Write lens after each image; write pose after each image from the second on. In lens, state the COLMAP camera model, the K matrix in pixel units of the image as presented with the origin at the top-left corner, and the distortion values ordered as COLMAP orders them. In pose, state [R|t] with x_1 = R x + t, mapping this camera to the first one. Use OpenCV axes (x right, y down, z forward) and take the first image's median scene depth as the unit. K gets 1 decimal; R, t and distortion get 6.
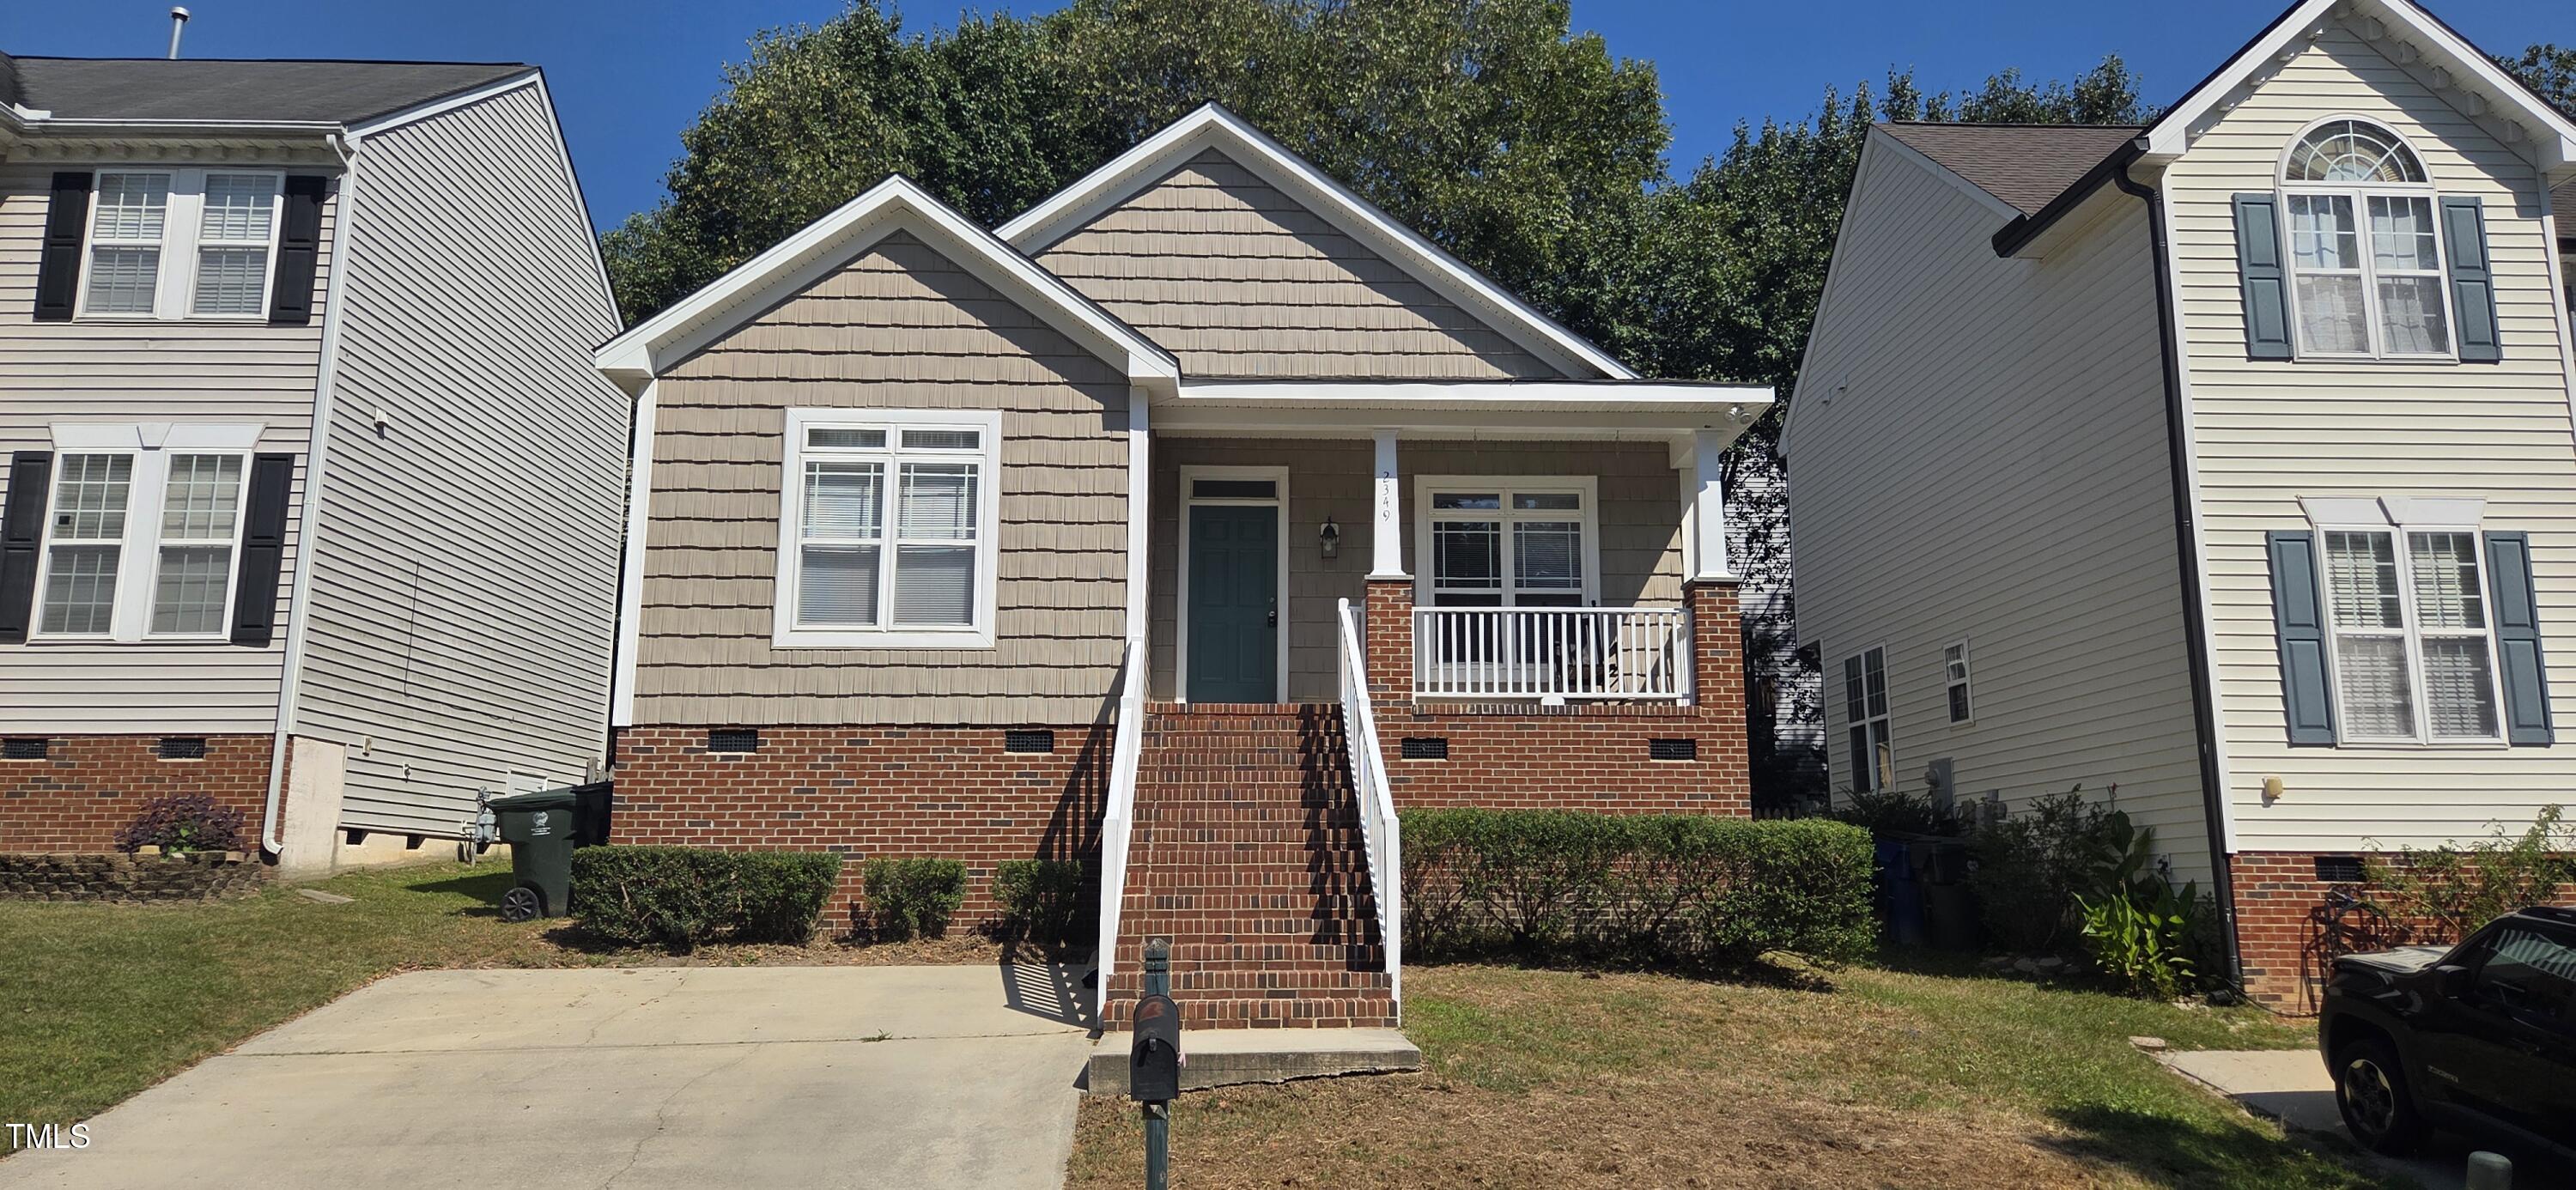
lens RADIAL K [[1693.7, 0, 1299.4], [0, 1693.7, 588.6], [0, 0, 1]] dist [0.061530, -0.047464]
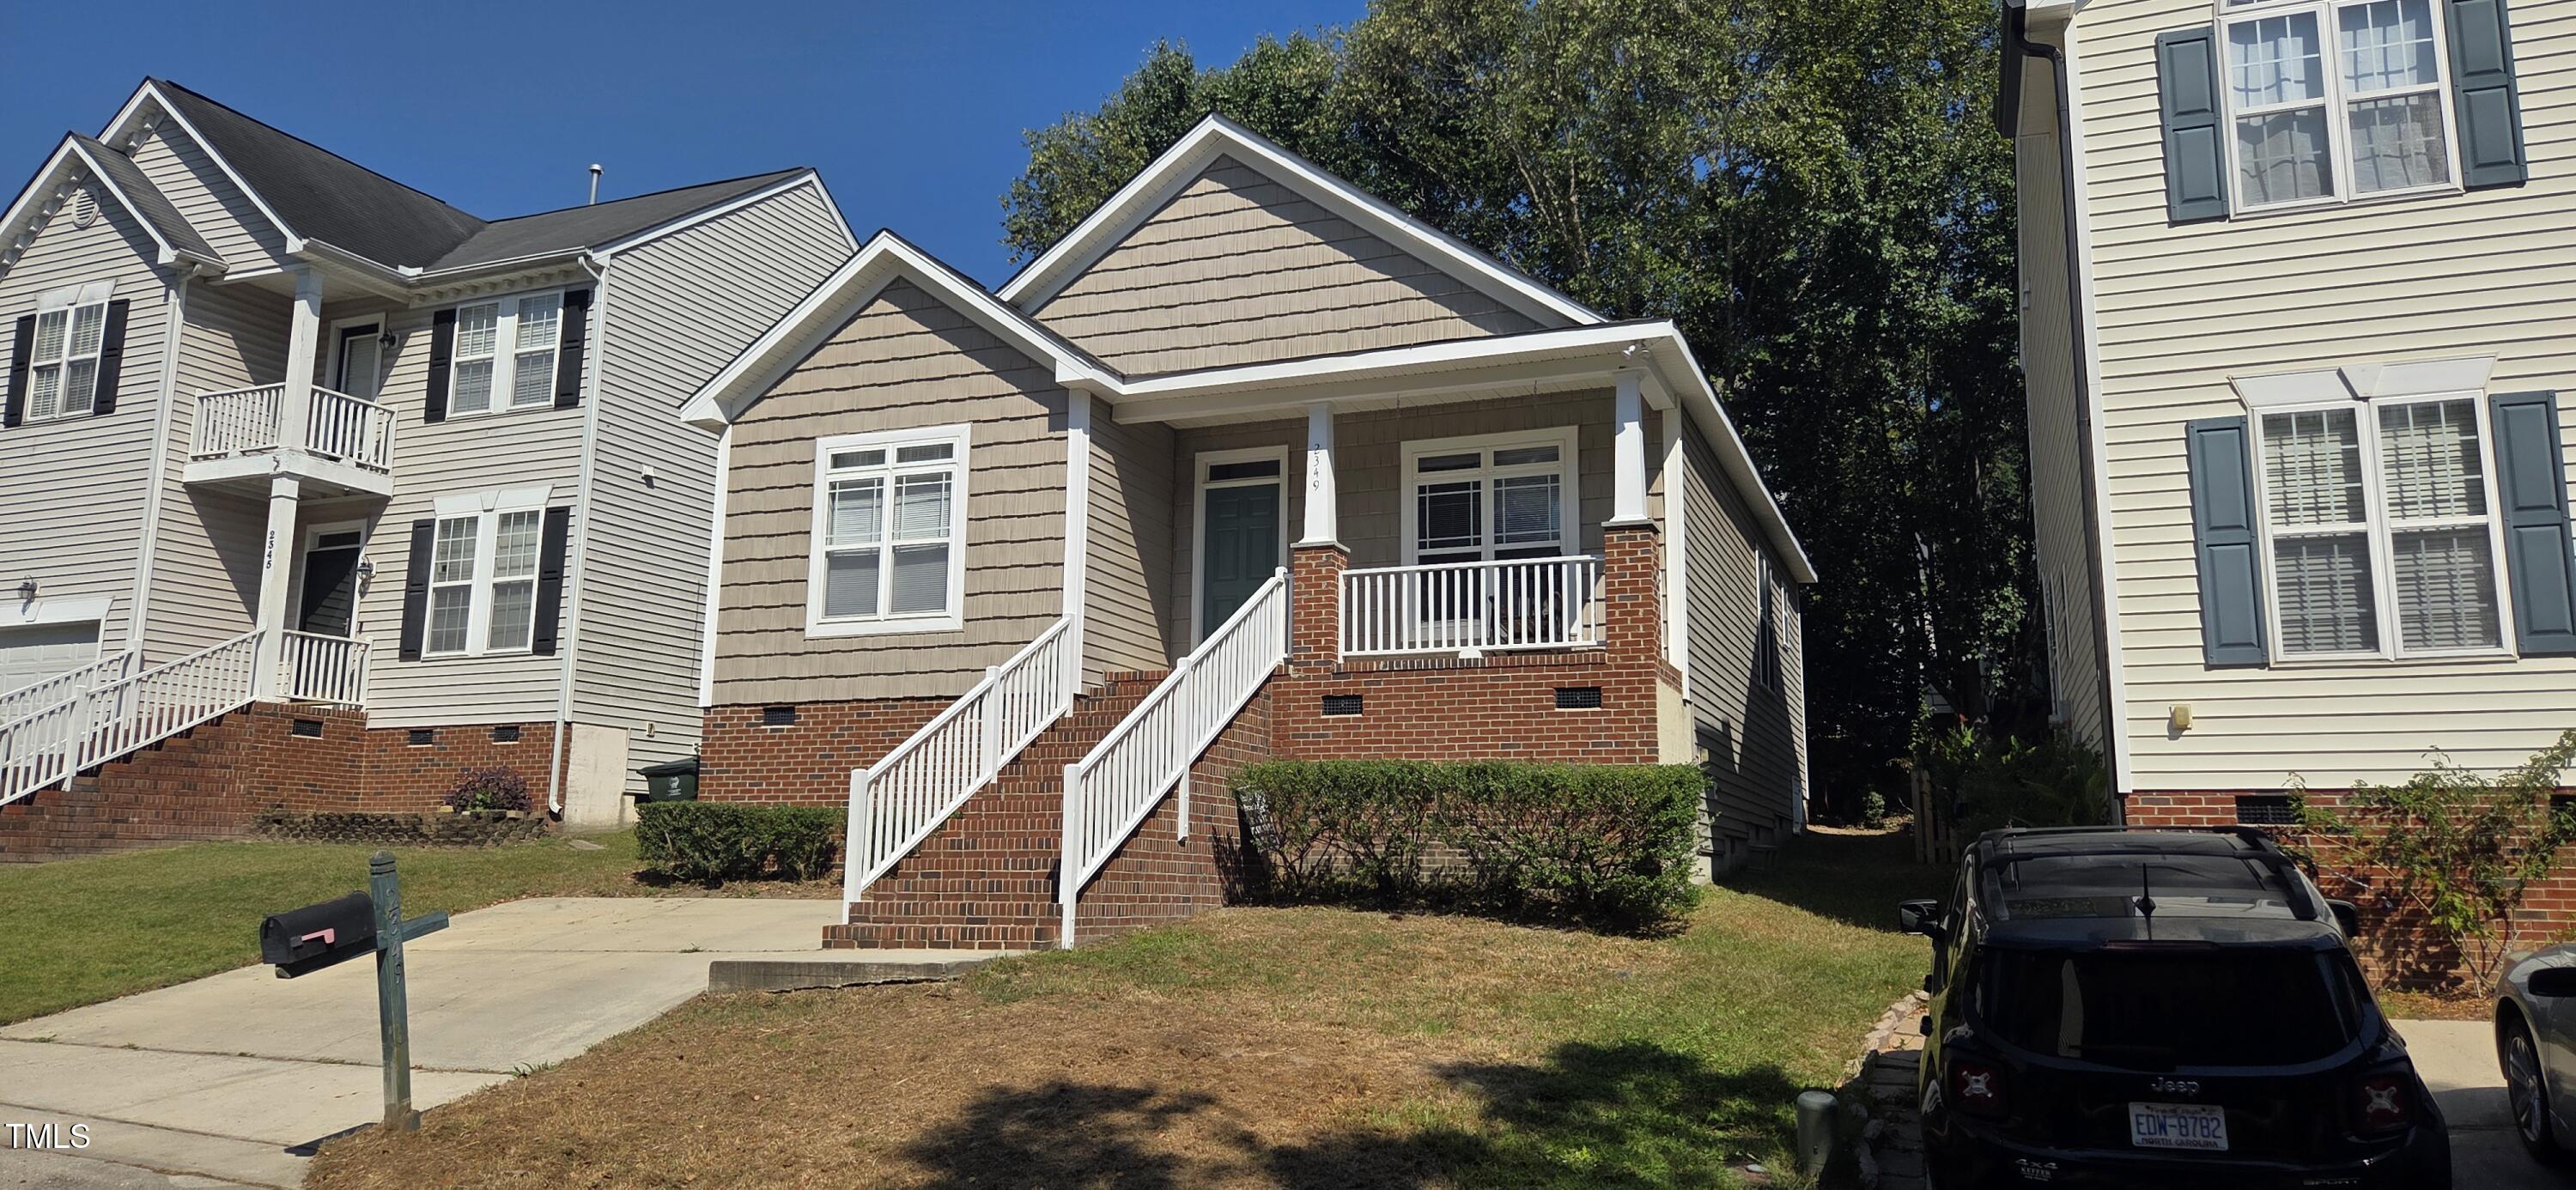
lens RADIAL K [[1693.7, 0, 1299.4], [0, 1693.7, 588.6], [0, 0, 1]] dist [0.061530, -0.047464]
pose [[0.917921, -0.058817, -0.392379, 0.471333], [0.063492, 0.997982, -0.001064, 0.022222], [0.391650, -0.023937, 0.919803, 0.027591]]
